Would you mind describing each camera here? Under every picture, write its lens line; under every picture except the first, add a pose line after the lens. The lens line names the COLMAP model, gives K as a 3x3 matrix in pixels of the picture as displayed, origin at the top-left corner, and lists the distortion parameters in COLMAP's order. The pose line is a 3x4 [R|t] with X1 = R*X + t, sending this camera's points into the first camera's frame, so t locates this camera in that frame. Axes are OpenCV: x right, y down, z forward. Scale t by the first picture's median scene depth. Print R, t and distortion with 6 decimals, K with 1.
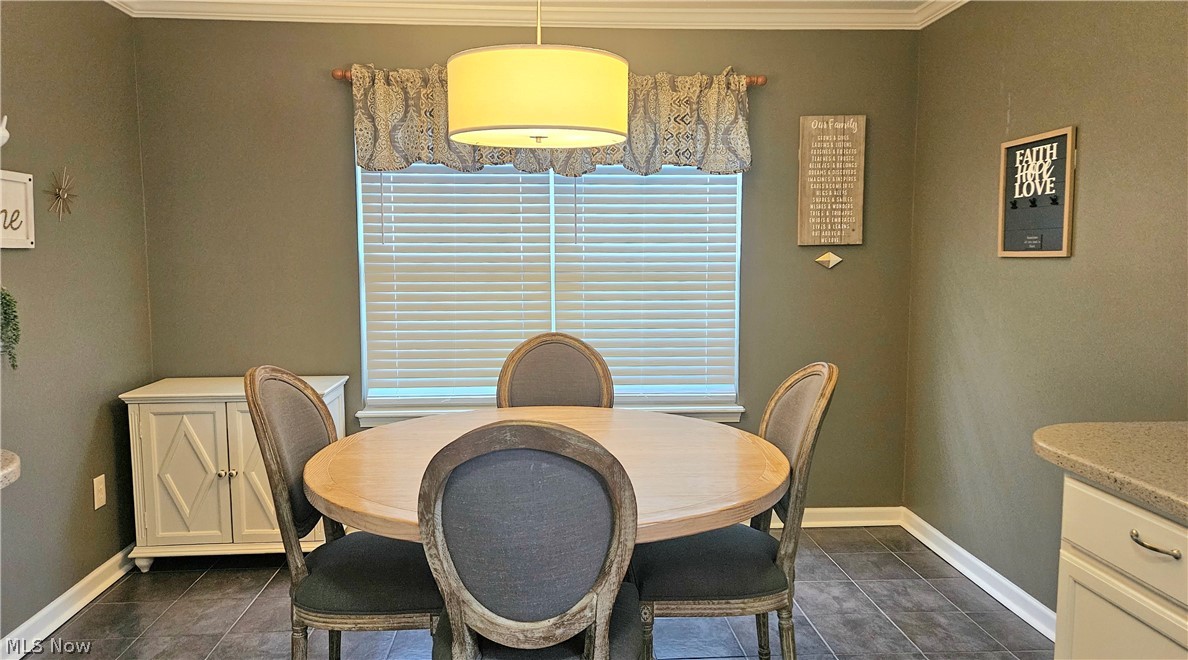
lens RADIAL K [[804.4, 0, 600.2], [0, 804.4, 324.9], [0, 0, 1]] dist [0.049527, -0.002626]
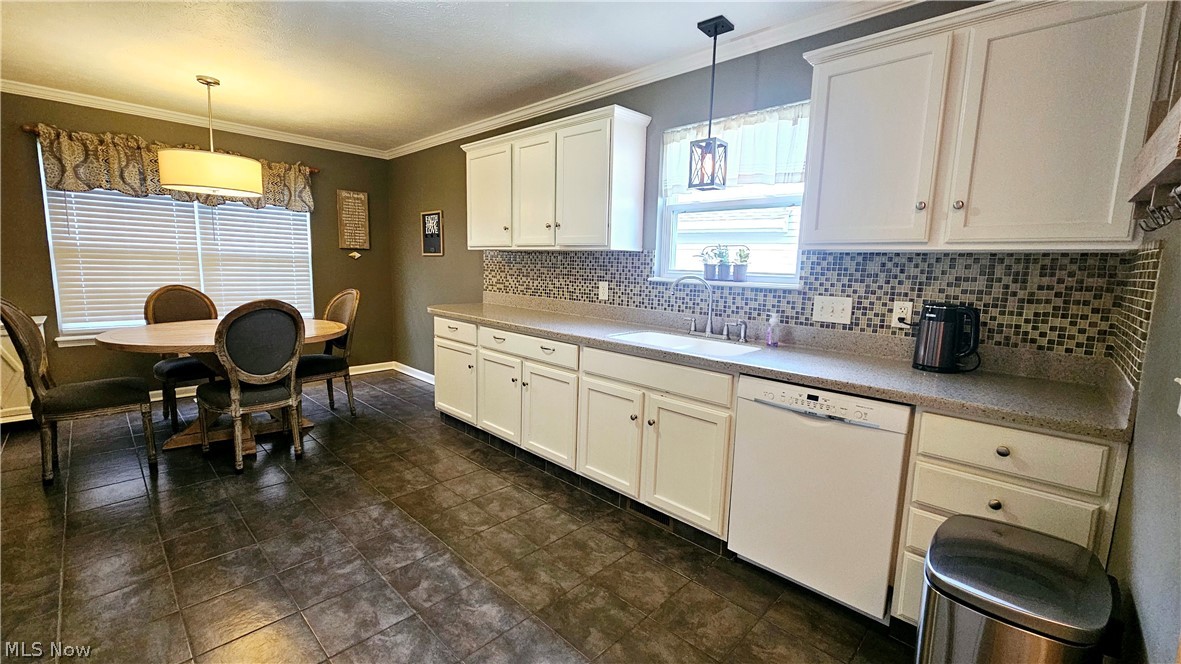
lens RADIAL K [[485.1, 0, 593.5], [0, 485.1, 334.8], [0, 0, 1]] dist [0.005542, -0.000991]
pose [[0.723725, -0.076351, 0.685852, -0.195303], [0.030986, 0.996454, 0.078232, 0.059888], [-0.689393, -0.035367, 0.723524, -0.482085]]
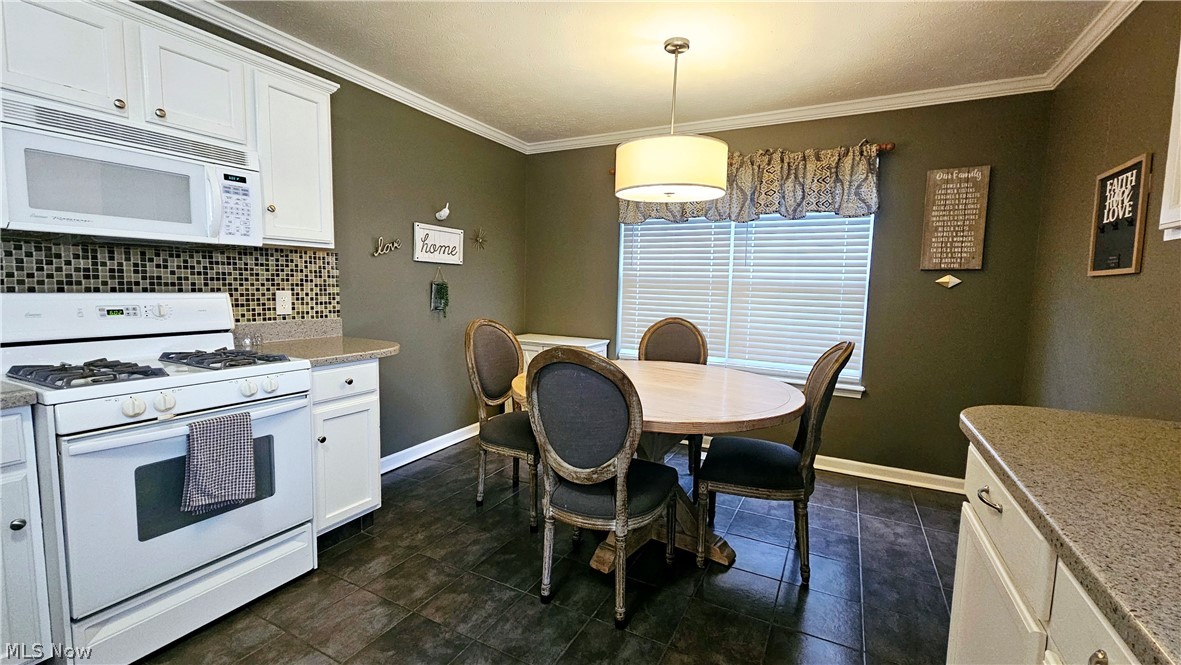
lens RADIAL K [[491.0, 0, 597.2], [0, 491.0, 329.0], [0, 0, 1]] dist [0.003442, 0.000460]
pose [[0.861043, 0.067979, -0.503969, 0.213520], [-0.069968, 0.997436, 0.015000, 0.023539], [0.503696, 0.022346, 0.863592, 0.051438]]
